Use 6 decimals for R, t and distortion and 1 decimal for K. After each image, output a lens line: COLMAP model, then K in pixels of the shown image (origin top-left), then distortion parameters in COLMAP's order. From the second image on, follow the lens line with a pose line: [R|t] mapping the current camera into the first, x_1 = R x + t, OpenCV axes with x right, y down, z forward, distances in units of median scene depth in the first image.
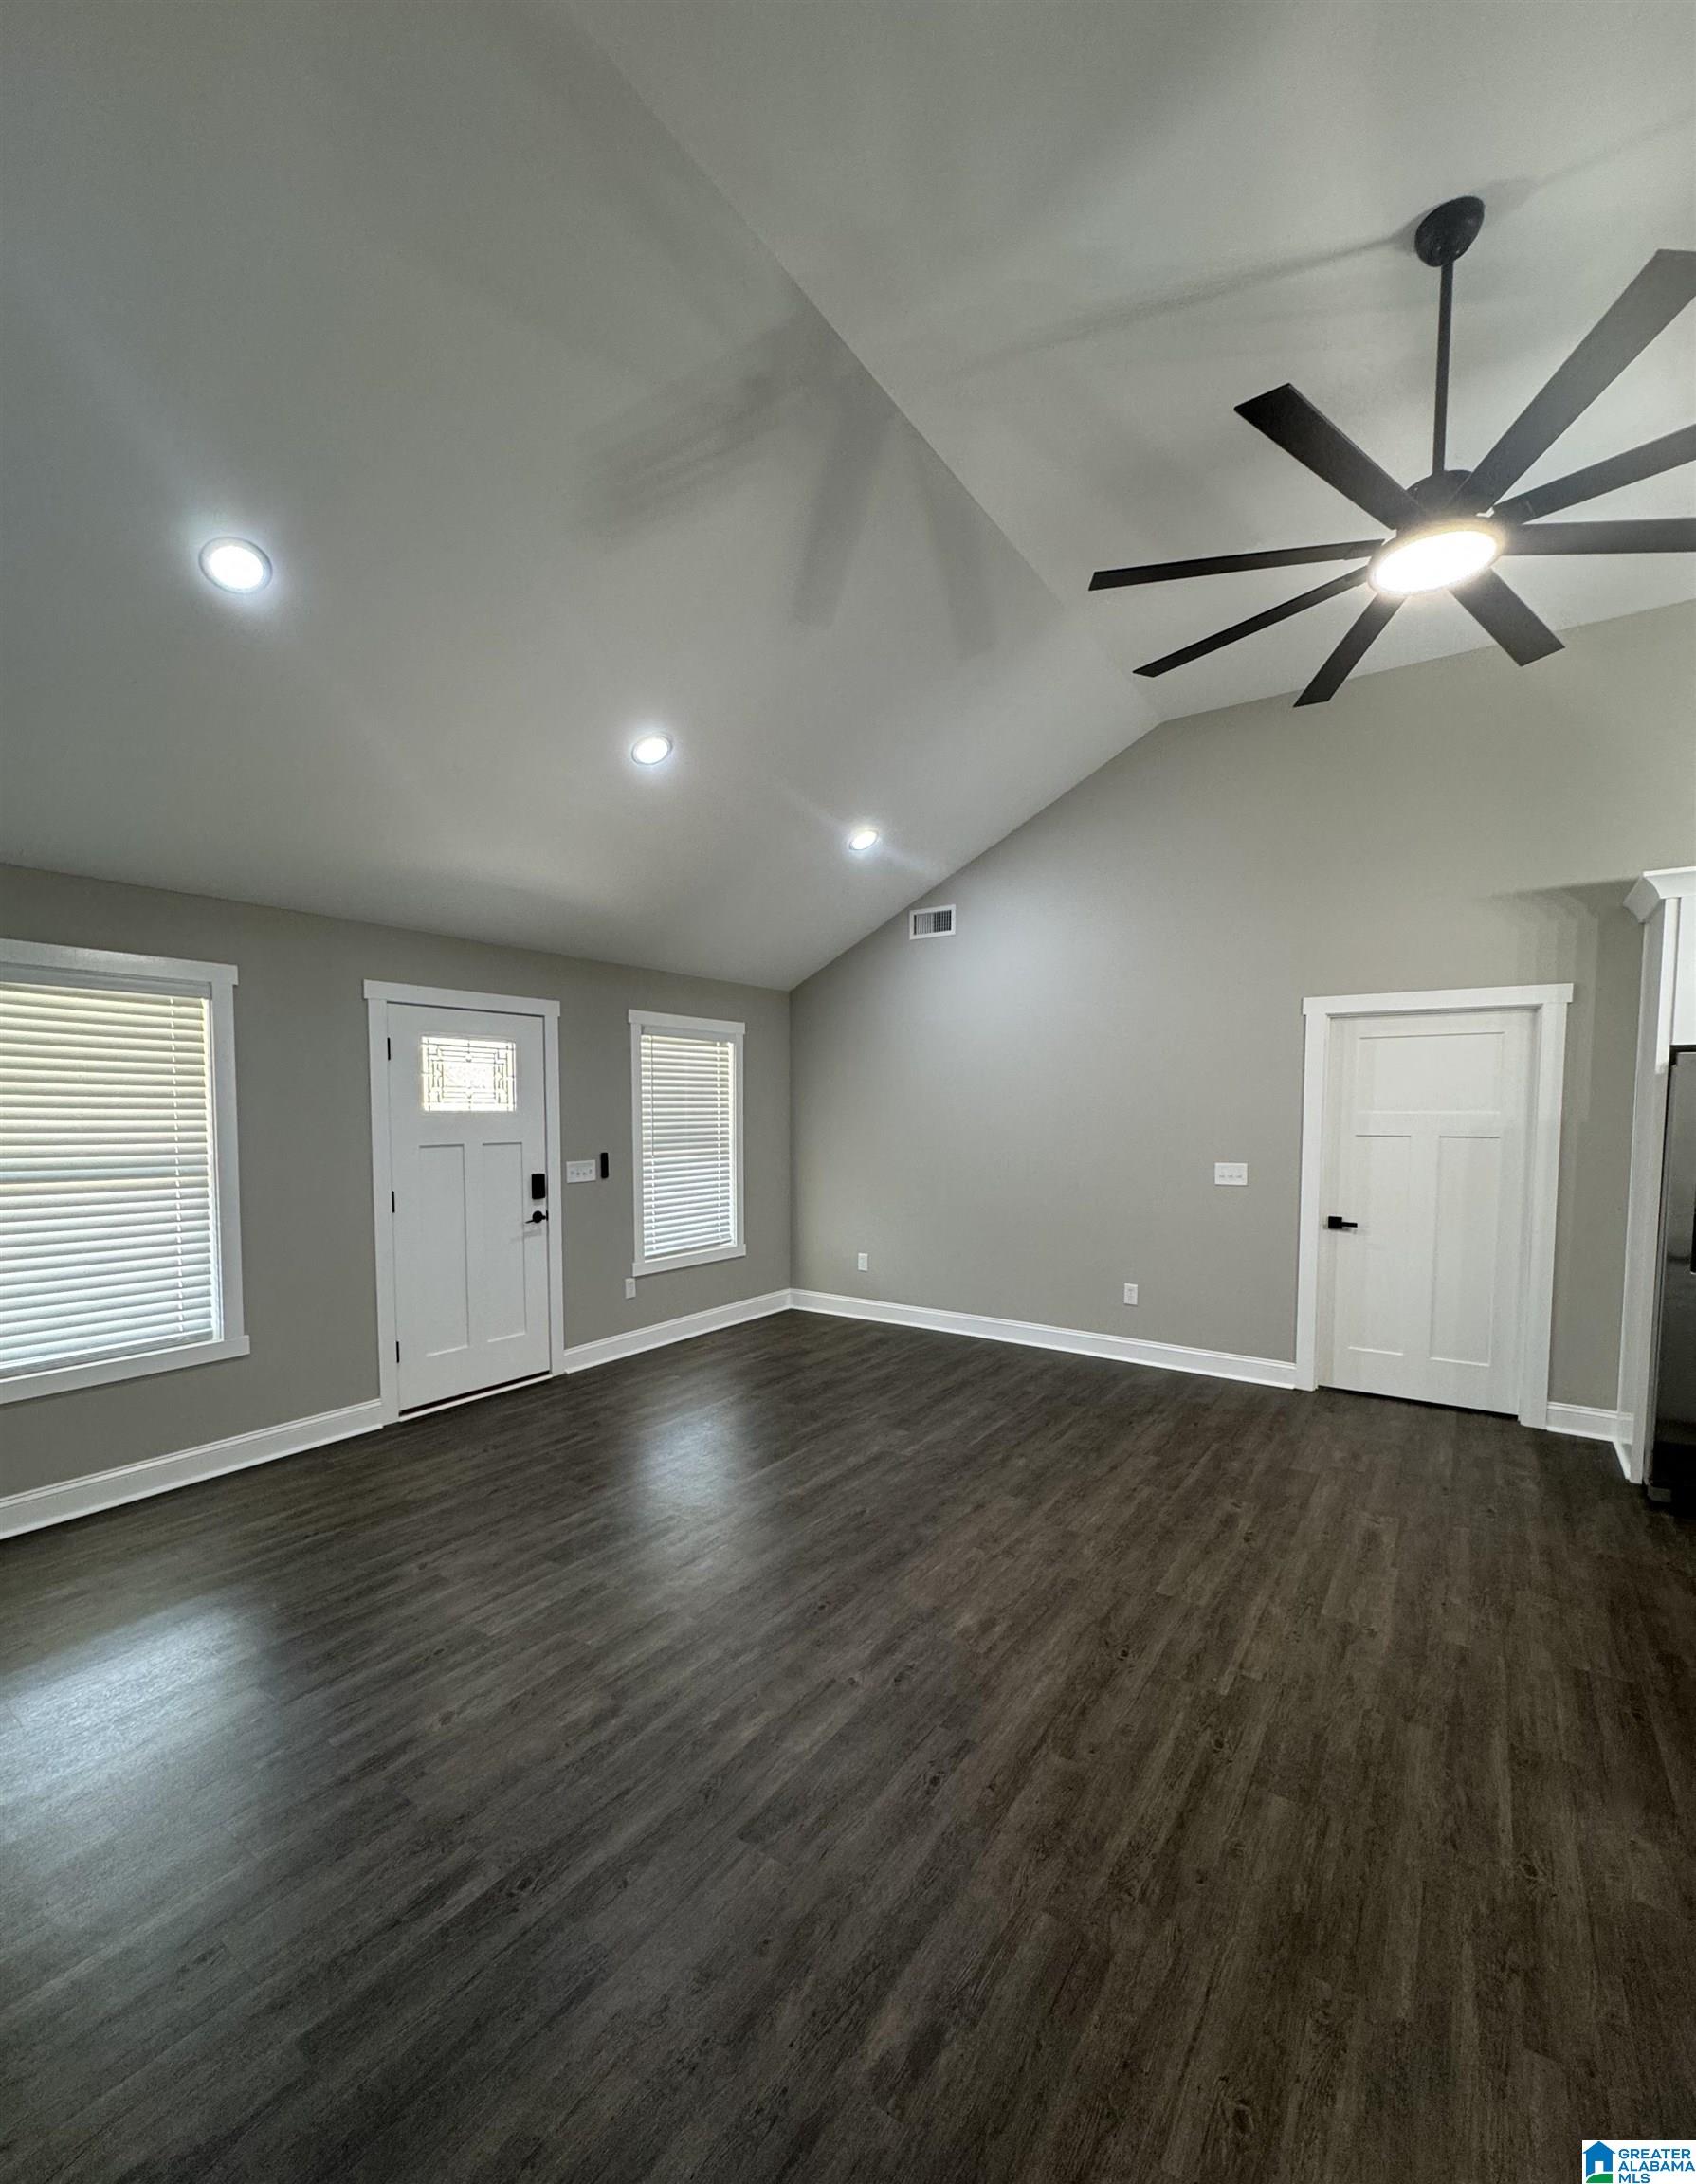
lens RADIAL K [[932.5, 0, 815.7], [0, 932.5, 1165.5], [0, 0, 1]] dist [-0.001712, 0.000196]
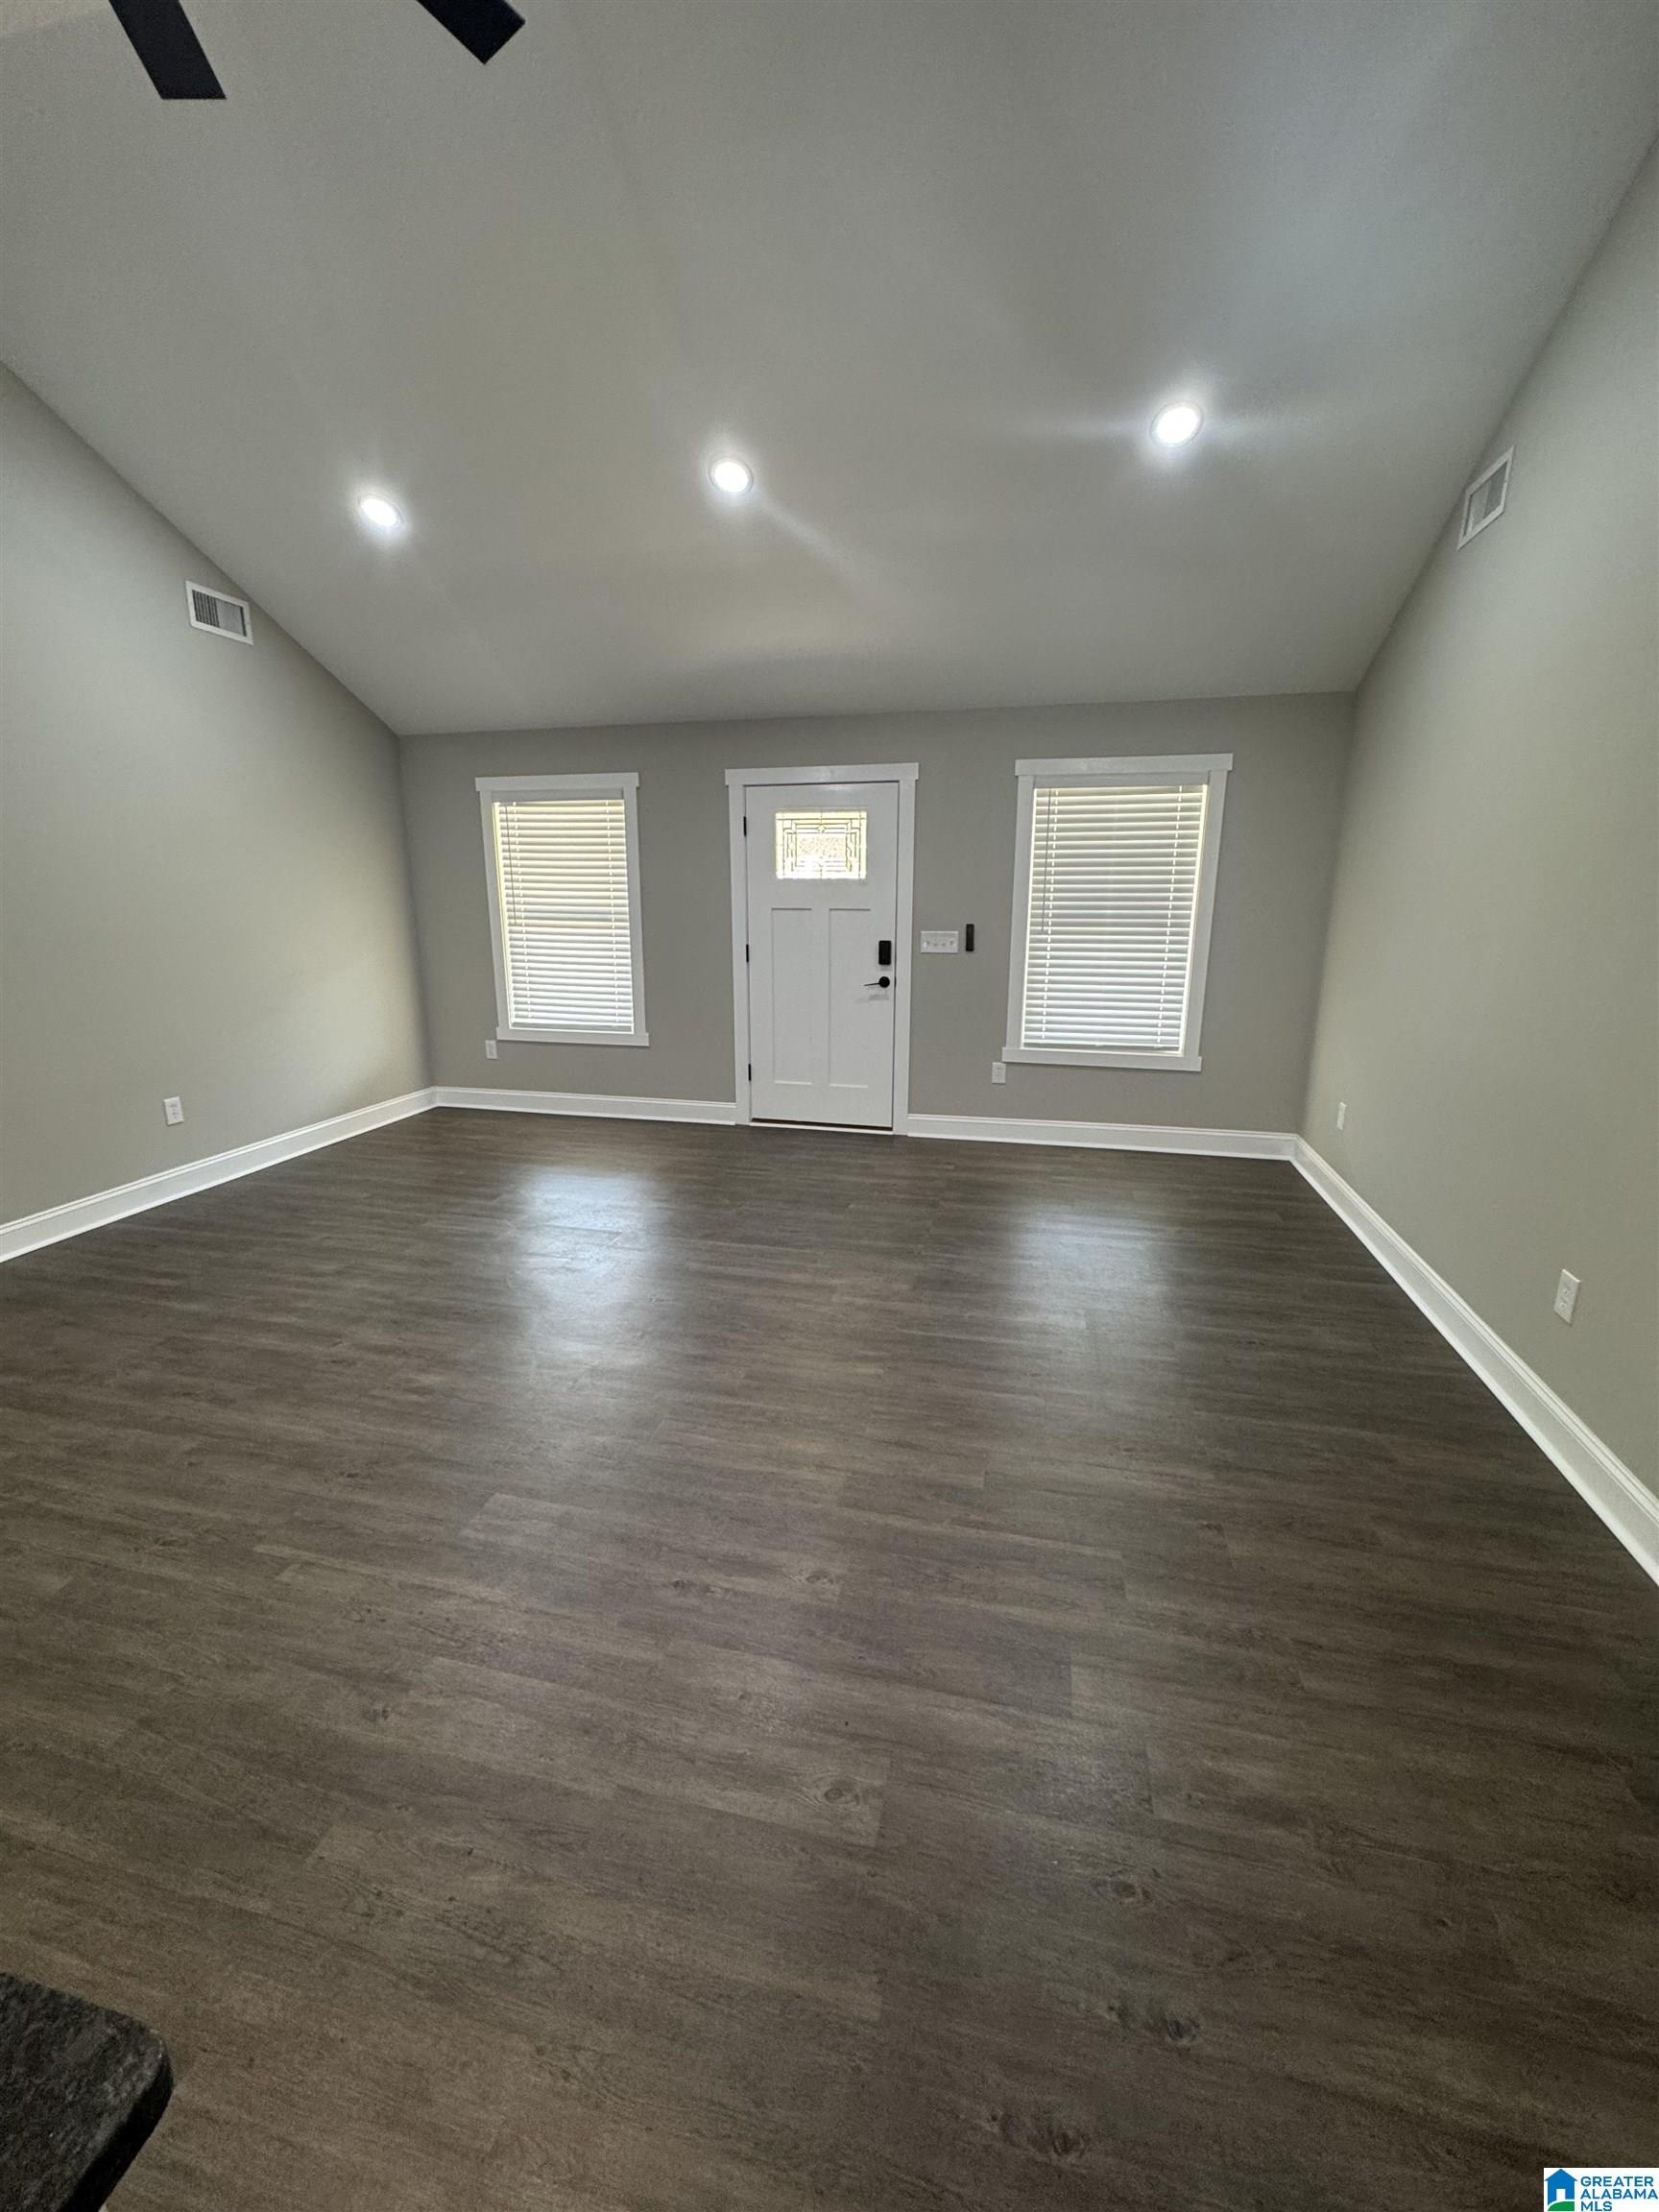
lens RADIAL K [[880.6, 0, 831.0], [0, 880.6, 1102.1], [0, 0, 1]] dist [-0.003148, 0.000727]
pose [[0.373747, 0.219524, -0.901178, 0.673472], [-0.058597, 0.975236, 0.213262, -0.023480], [0.925678, -0.026900, 0.377355, 0.627472]]
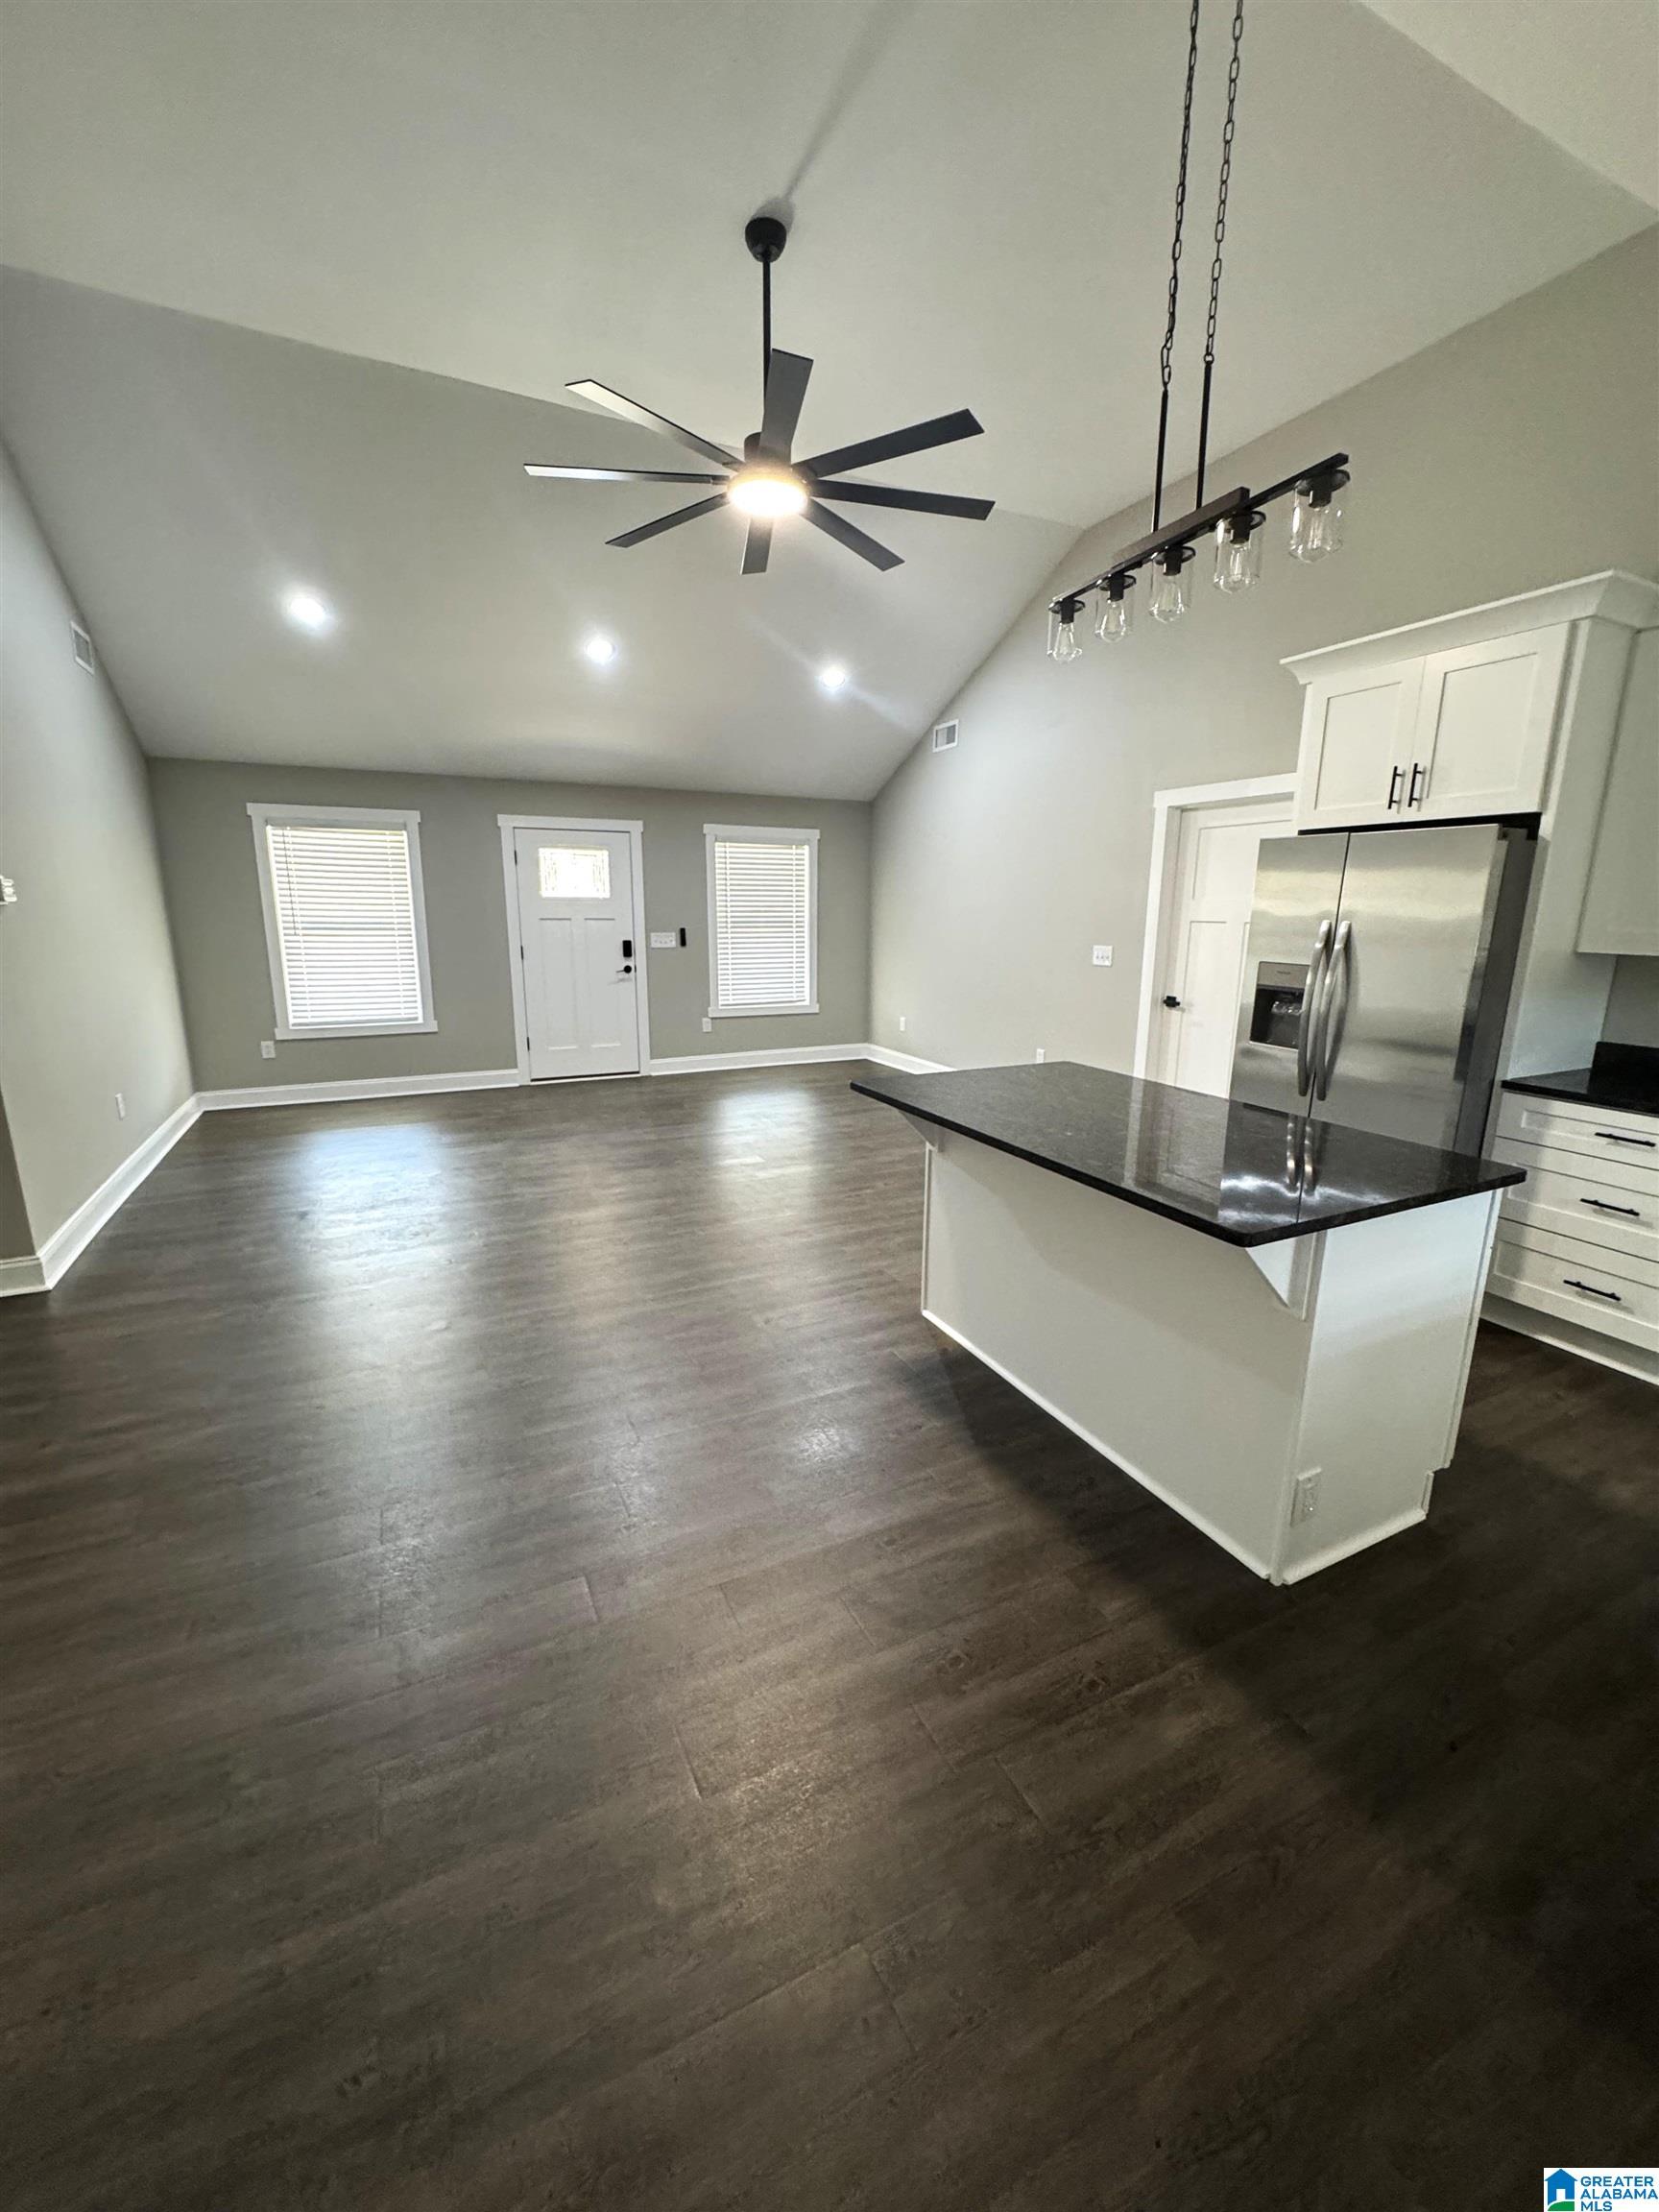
lens RADIAL K [[880.6, 0, 822.9], [0, 880.6, 1102.0], [0, 0, 1]] dist [-0.003148, 0.000727]
pose [[0.877474, 0.109492, -0.466960, 0.746609], [-0.035998, 0.985882, 0.163523, 0.025153], [0.478272, -0.126678, 0.869027, -0.132309]]
